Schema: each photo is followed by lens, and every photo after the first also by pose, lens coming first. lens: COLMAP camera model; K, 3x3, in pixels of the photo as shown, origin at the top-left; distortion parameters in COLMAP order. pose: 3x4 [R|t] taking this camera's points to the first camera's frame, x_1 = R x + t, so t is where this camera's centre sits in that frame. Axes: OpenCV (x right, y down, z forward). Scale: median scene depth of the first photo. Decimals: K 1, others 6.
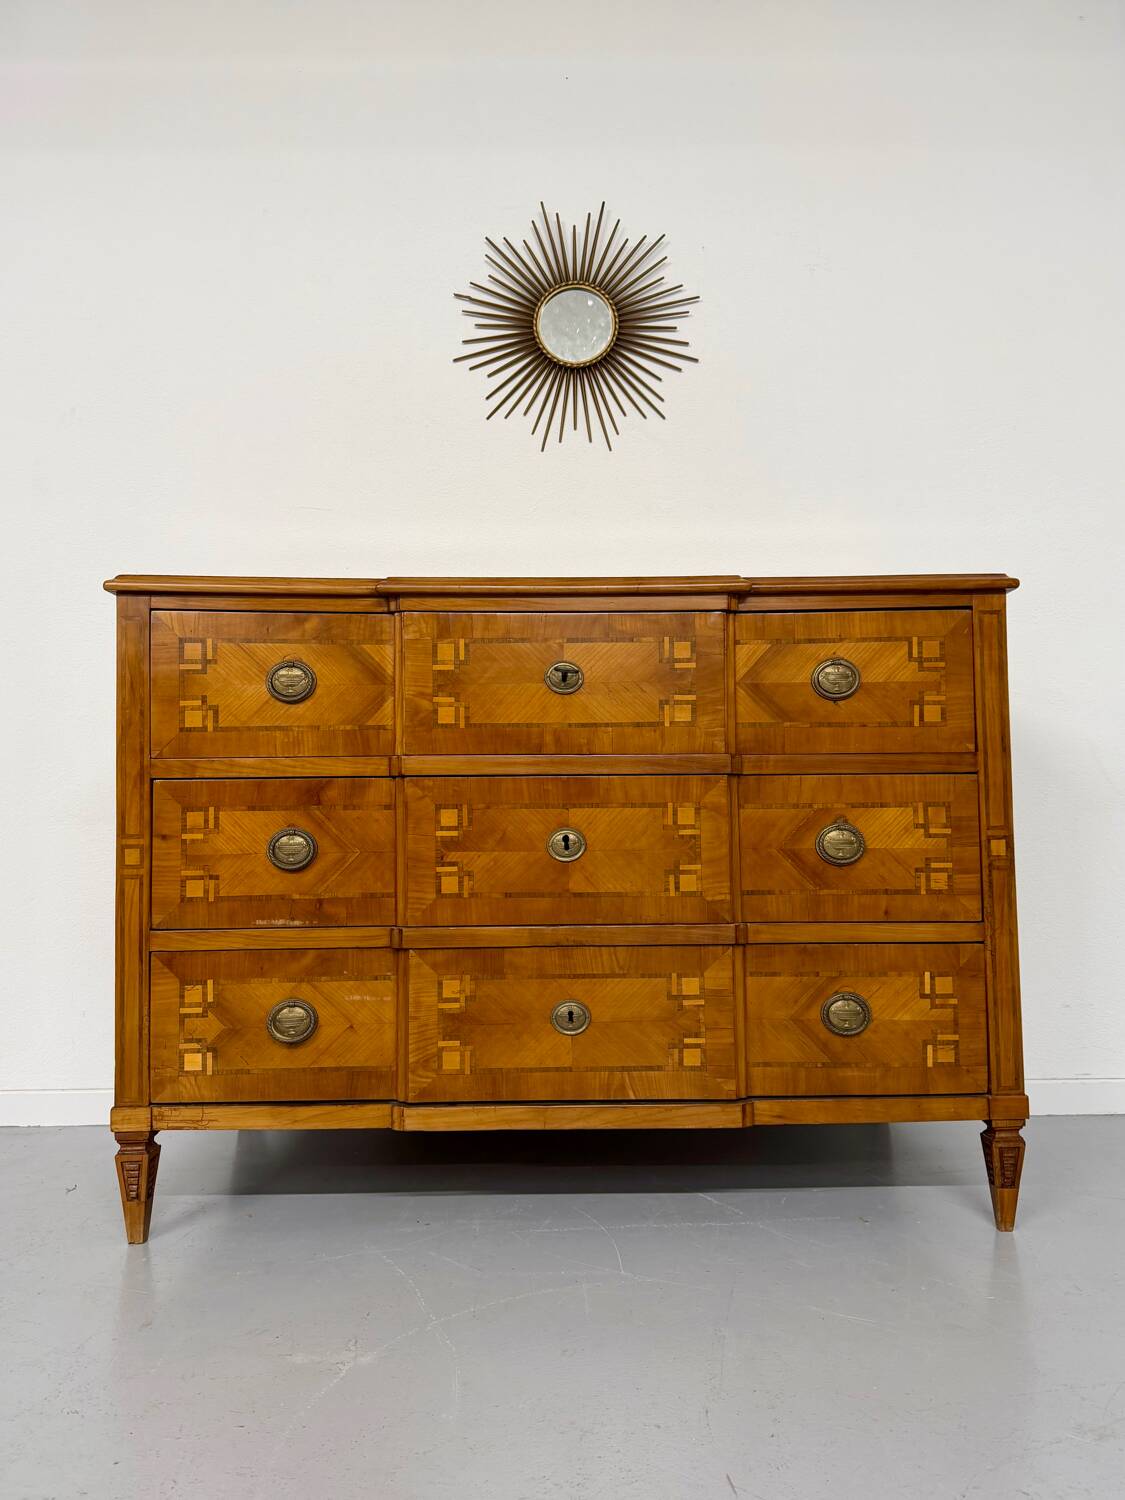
lens RADIAL K [[1054.8, 0, 554.9], [0, 1054.8, 762.0], [0, 0, 1]] dist [0.119169, -0.162861]
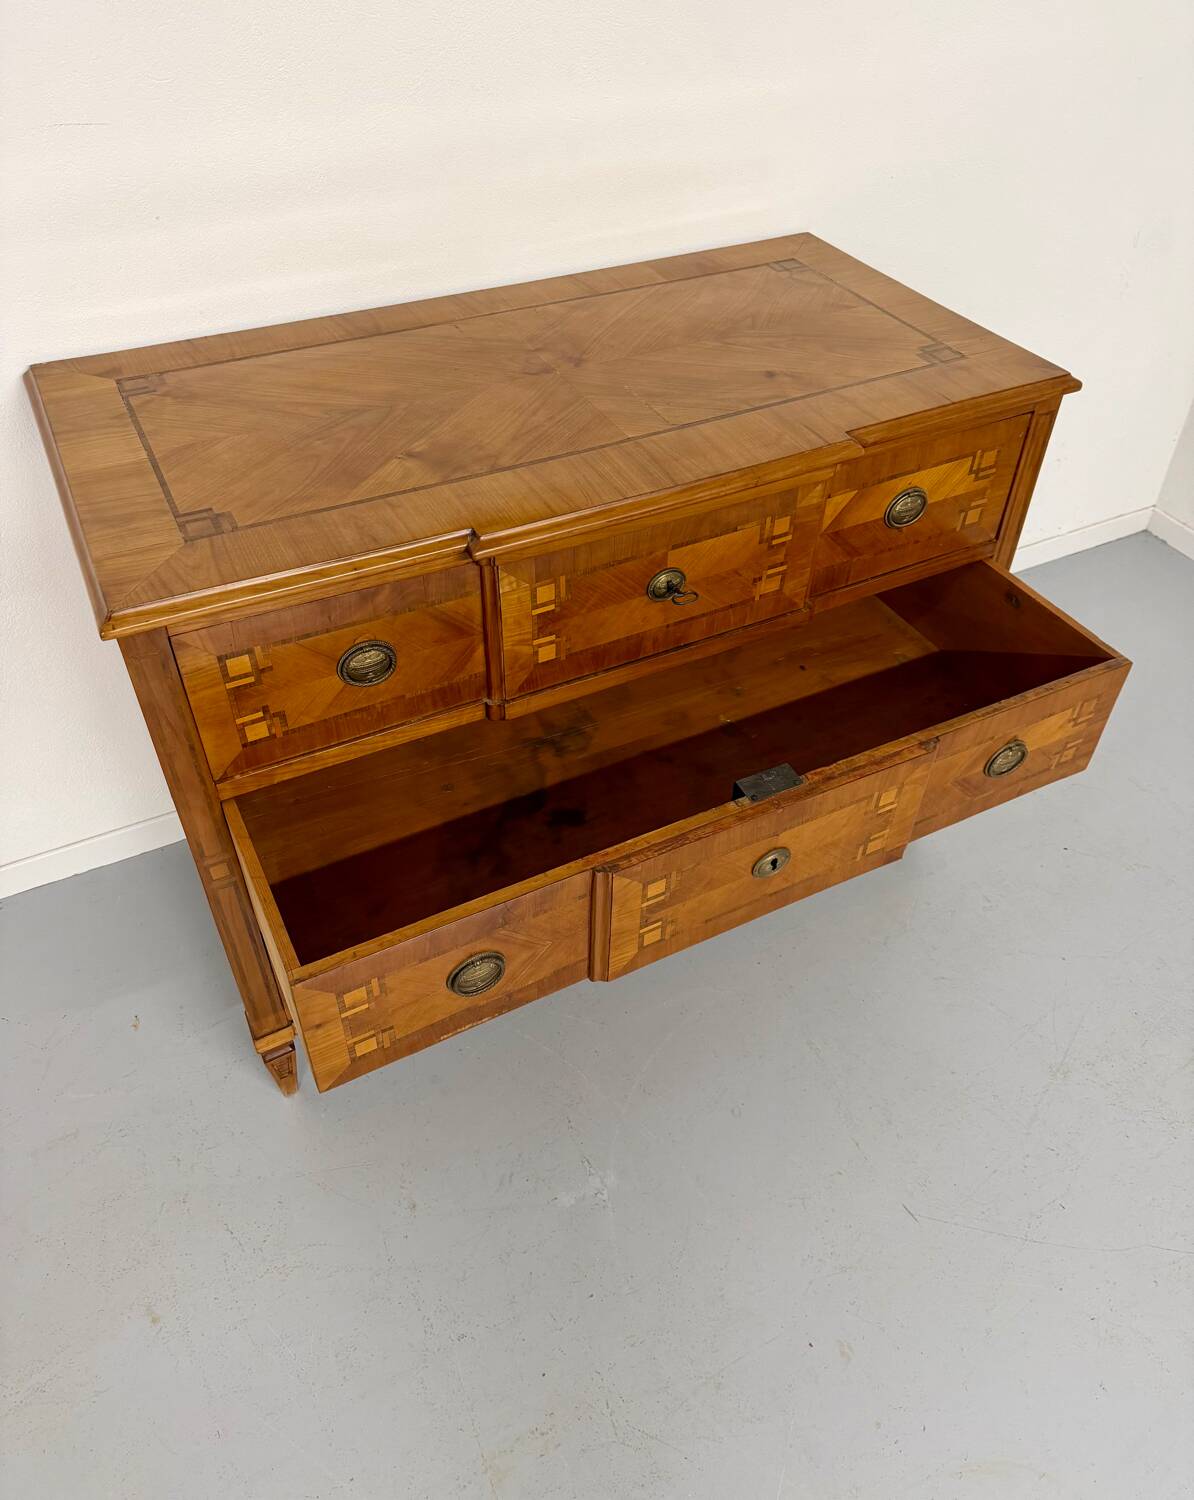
lens RADIAL K [[1130.0, 0, 589.9], [0, 1130.0, 705.0], [0, 0, 1]] dist [0.096857, -0.035481]
pose [[0.897042, -0.275863, 0.345276, -0.405489], [-0.037226, 0.731323, 0.681014, -0.651100], [-0.440375, -0.623751, 0.645759, 0.348405]]
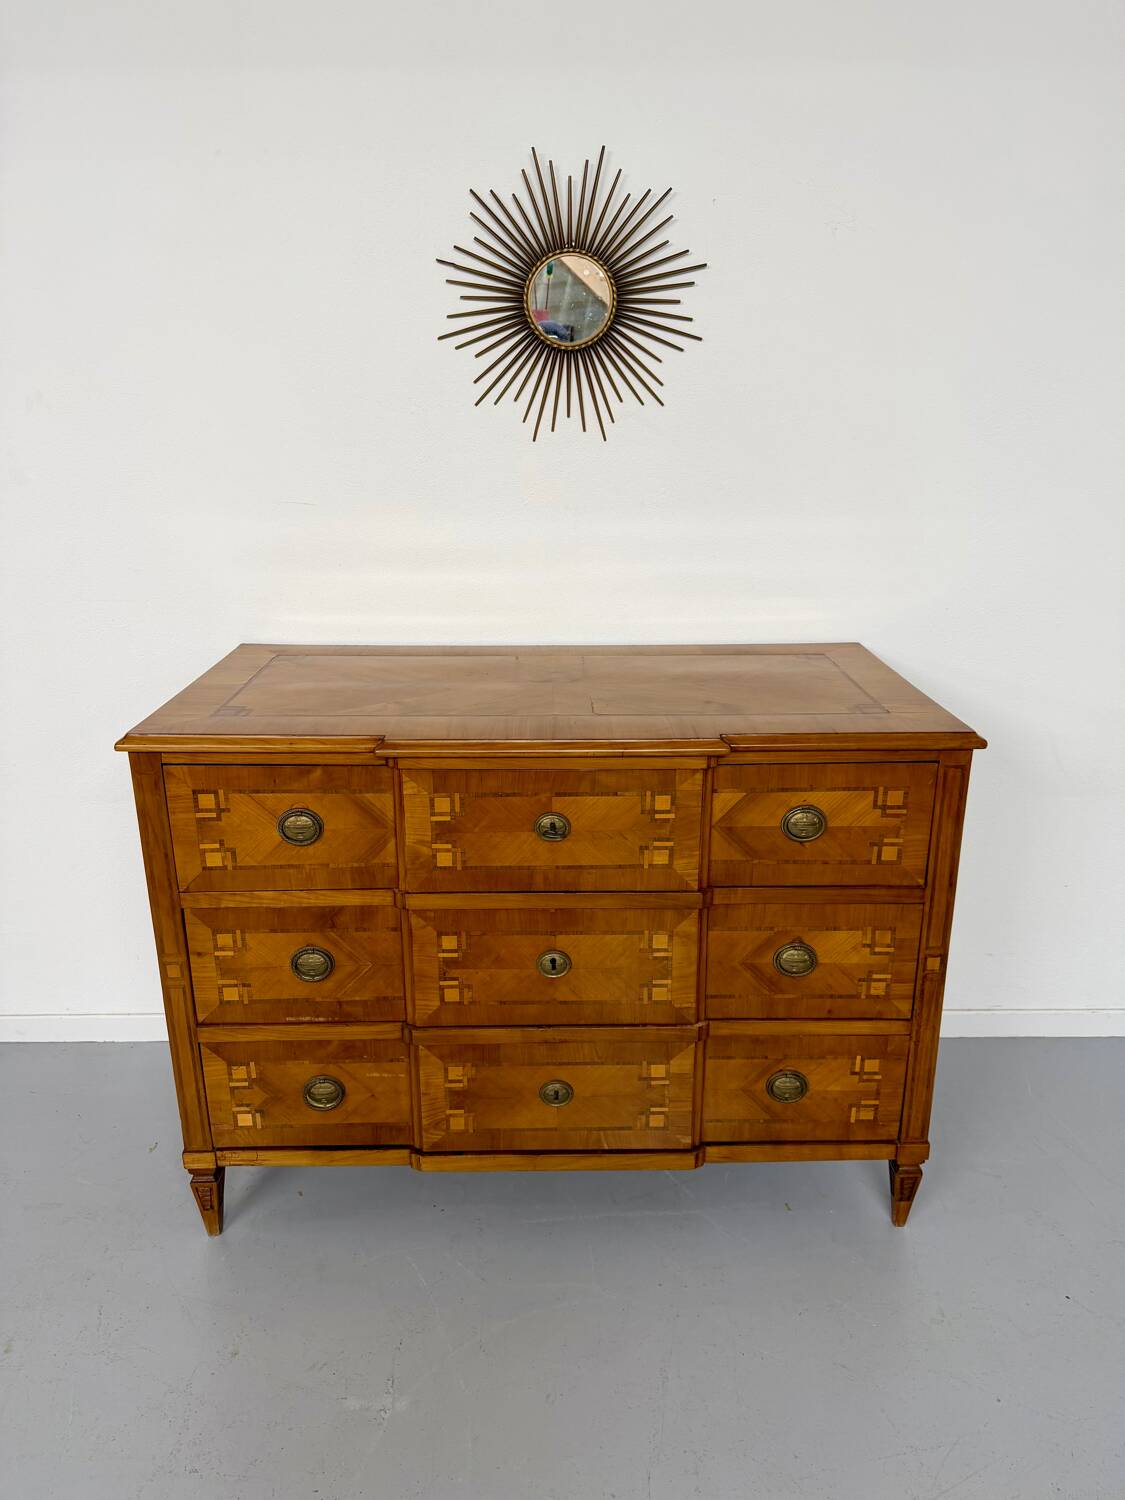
lens RADIAL K [[1054.8, 0, 548.5], [0, 1054.8, 751.3], [0, 0, 1]] dist [0.119169, -0.162861]
pose [[0.999989, 0.004535, -0.001128, 0.005570], [-0.003824, 0.932891, 0.360140, -0.540657], [0.002685, -0.360131, 0.932898, 0.019458]]
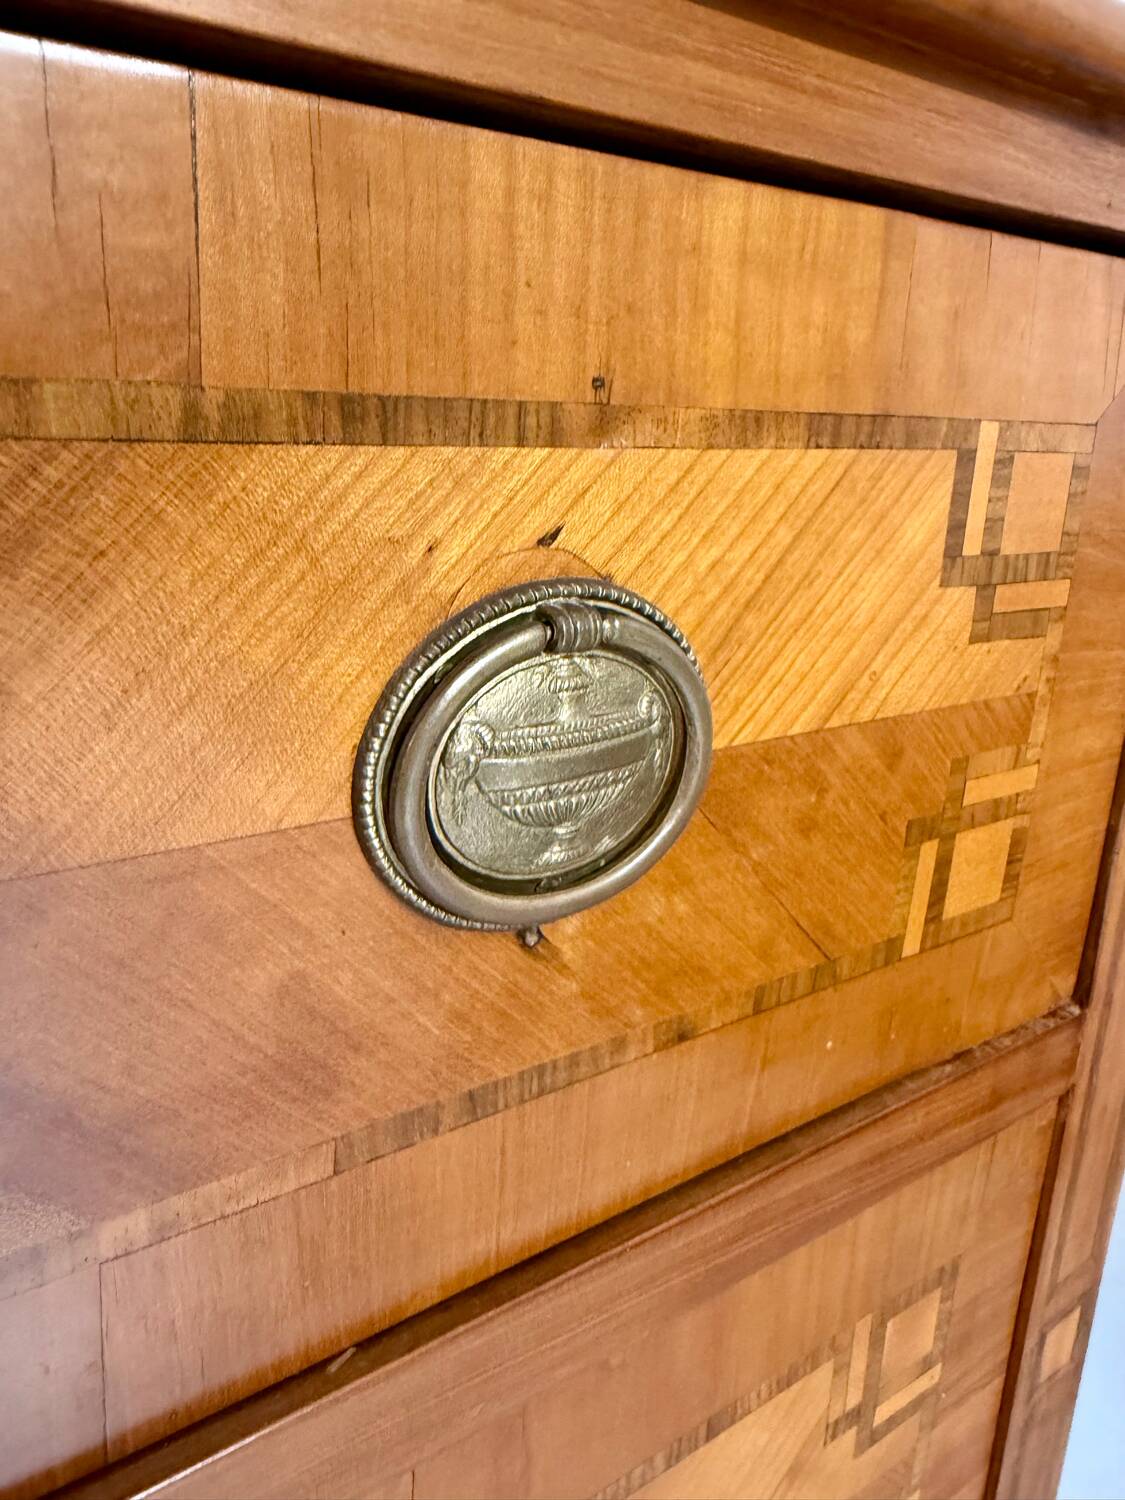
lens RADIAL K [[1054.8, 0, 551.4], [0, 1054.8, 645.0], [0, 0, 1]] dist [0.119169, -0.162861]
pose [[0.832869, -0.075559, 0.548288, 0.202366], [-0.089544, 0.959191, 0.268205, -0.123885], [-0.546178, -0.272475, 0.792115, 0.918922]]
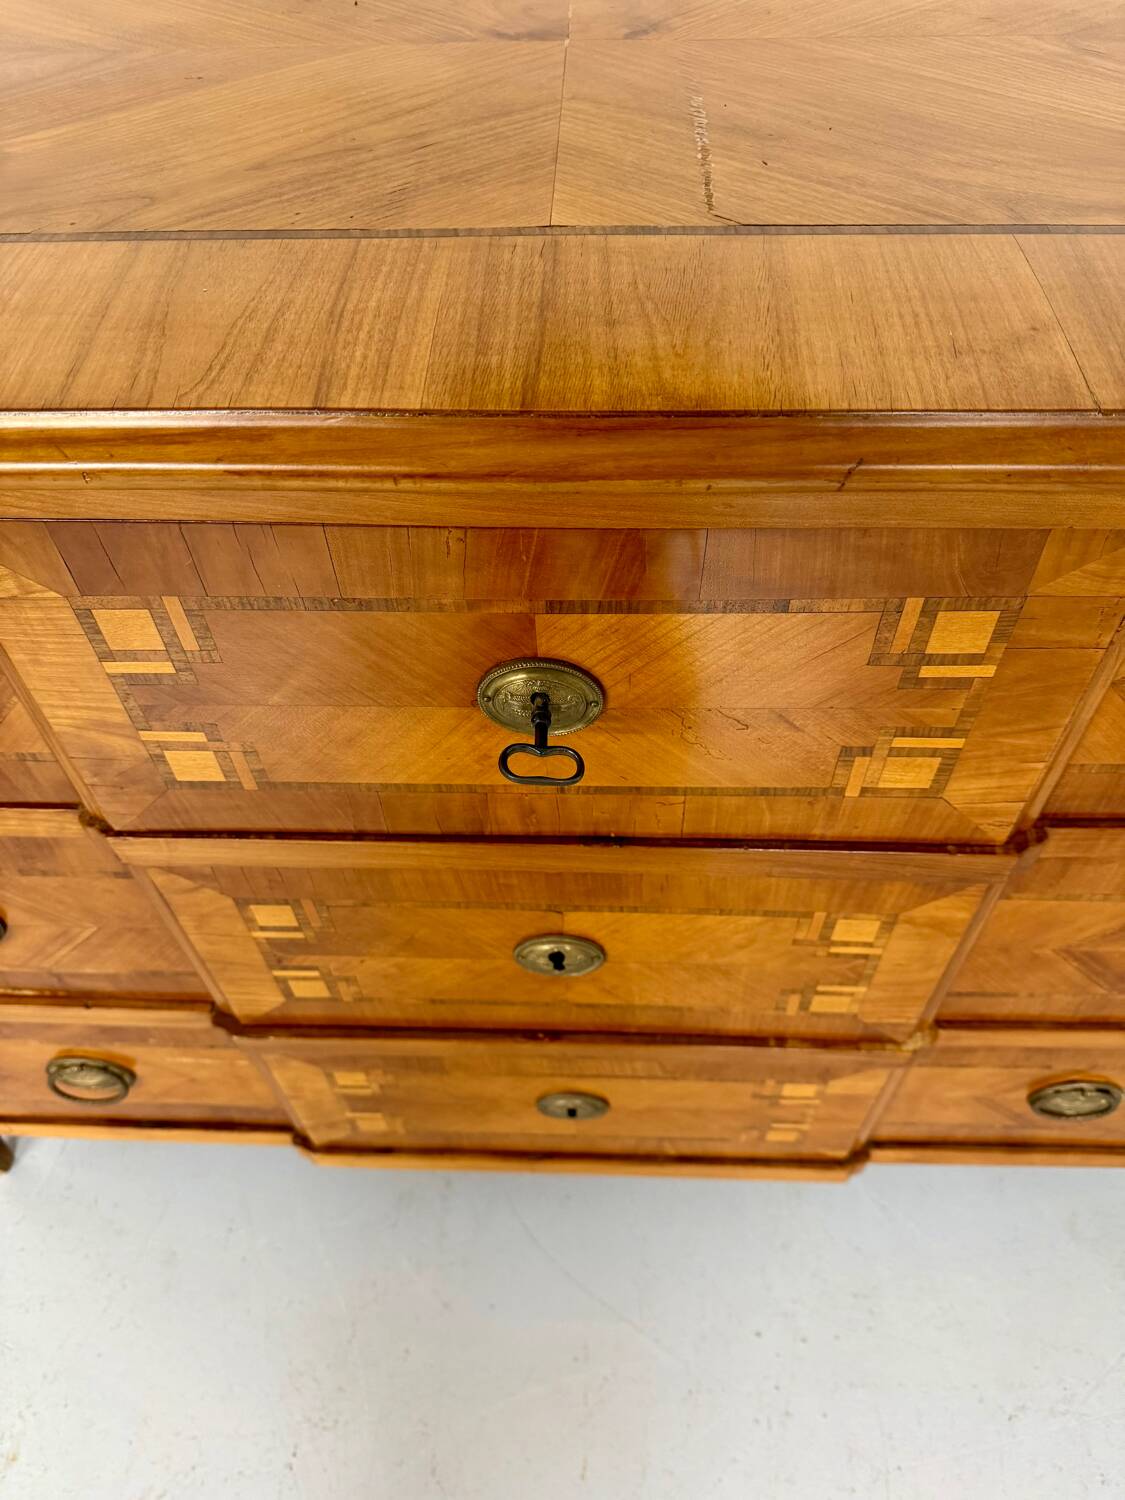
lens RADIAL K [[1054.8, 0, 553.1], [0, 1054.8, 747.8], [0, 0, 1]] dist [0.119169, -0.162861]
pose [[0.998327, 0.025603, -0.051836, 0.028608], [0.026513, 0.594012, 0.804019, -0.316970], [0.051376, -0.804049, 0.592340, 0.804783]]
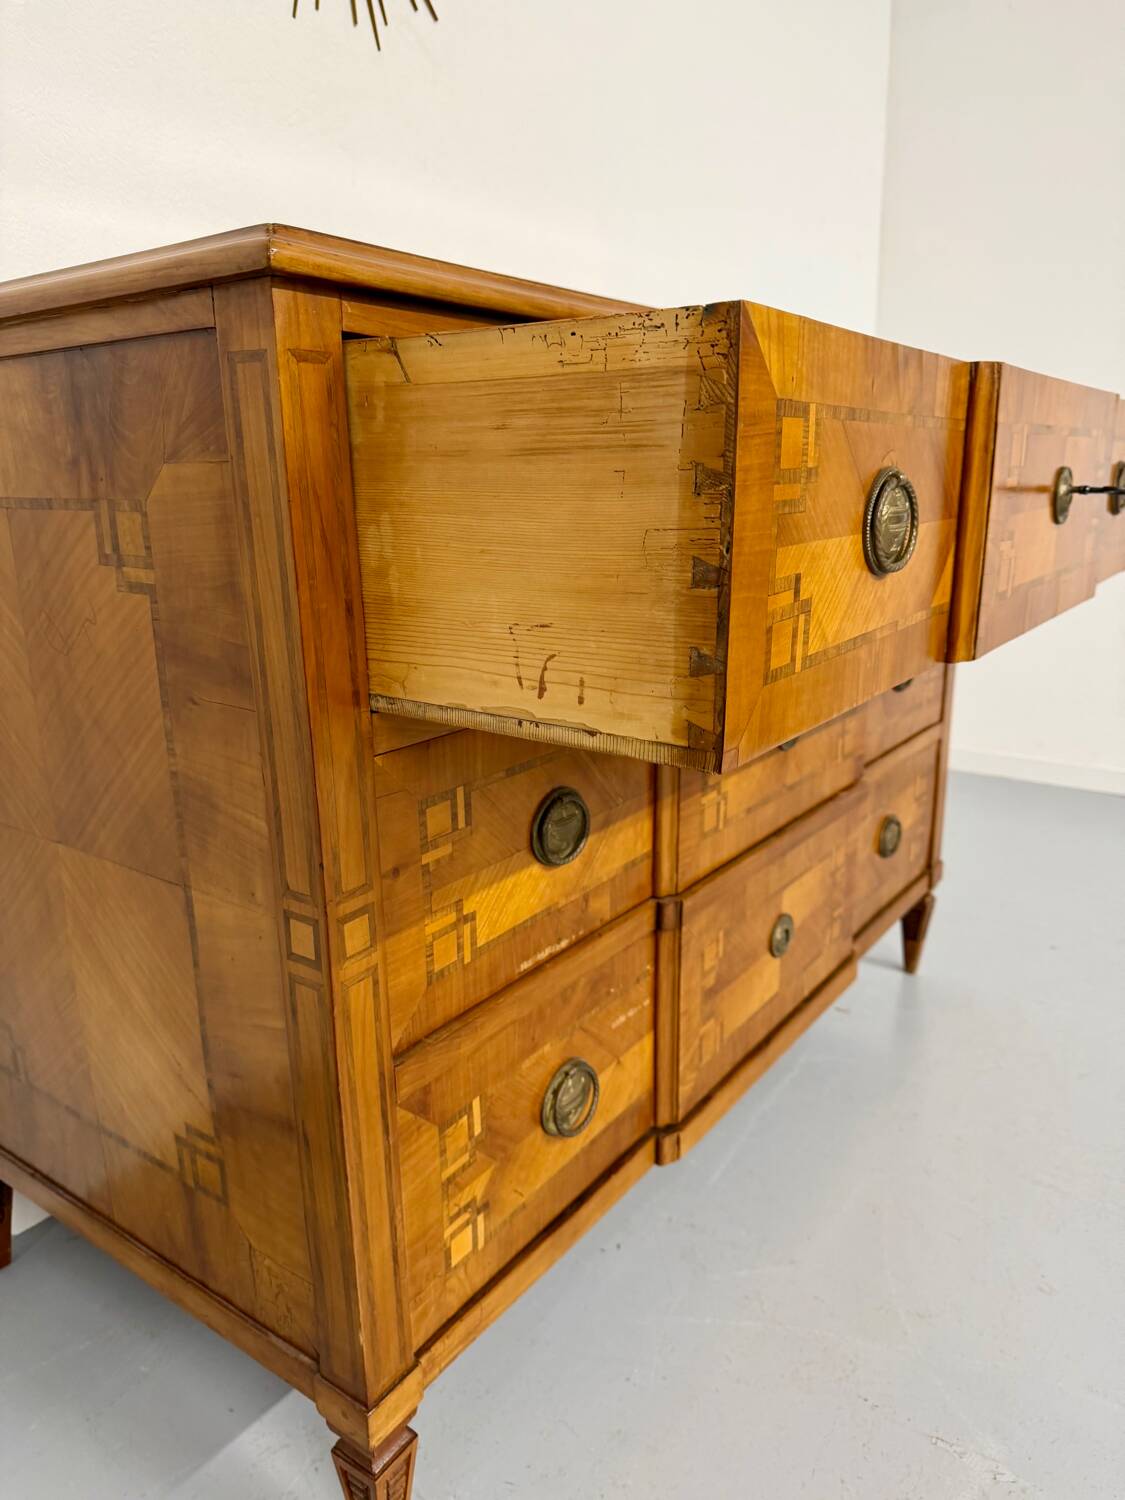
lens RADIAL K [[1054.8, 0, 555.0], [0, 1054.8, 748.0], [0, 0, 1]] dist [0.119169, -0.162861]
pose [[0.602024, -0.204151, 0.771939, -0.666040], [-0.030261, 0.960235, 0.277549, -0.110332], [-0.797904, -0.190451, 0.571907, 0.693447]]
